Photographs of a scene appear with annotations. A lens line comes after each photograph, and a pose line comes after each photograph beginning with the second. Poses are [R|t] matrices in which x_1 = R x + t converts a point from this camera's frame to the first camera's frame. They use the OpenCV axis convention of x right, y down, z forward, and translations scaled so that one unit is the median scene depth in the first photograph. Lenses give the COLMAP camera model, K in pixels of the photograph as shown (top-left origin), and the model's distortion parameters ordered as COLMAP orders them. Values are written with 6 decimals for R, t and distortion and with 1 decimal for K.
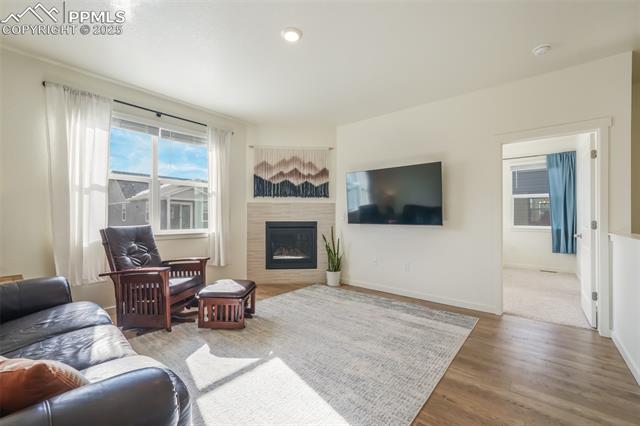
lens RADIAL K [[273.6, 0, 317.5], [0, 273.6, 214.7], [0, 0, 1]] dist [-0.000539, -0.000145]
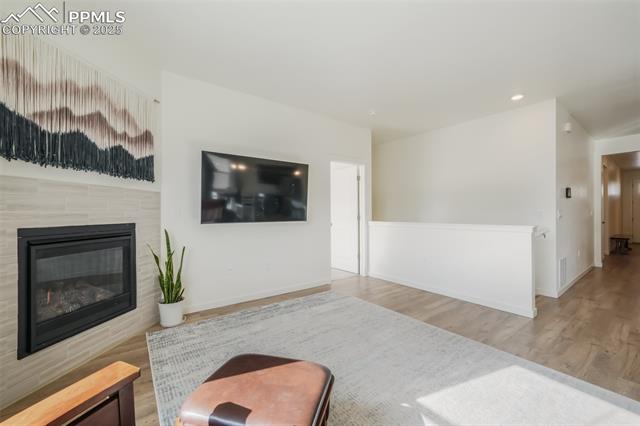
lens RADIAL K [[257.3, 0, 320.0], [0, 257.3, 213.0], [0, 0, 1]] dist [-0.001445, -0.000230]
pose [[0.223766, -0.003327, 0.974637, -0.432622], [0.000816, 0.999994, 0.003226, 0.003522], [-0.974643, 0.000074, 0.223768, 0.534165]]
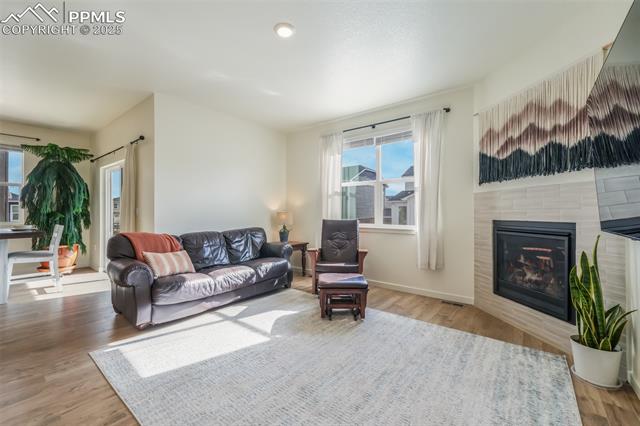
lens RADIAL K [[273.6, 0, 317.5], [0, 273.6, 214.7], [0, 0, 1]] dist [-0.000539, -0.000145]
pose [[0.004542, 0.005826, -0.999973, 0.465106], [0.006825, 0.999960, 0.005857, 0.005149], [0.999966, -0.006851, 0.004502, 0.578132]]
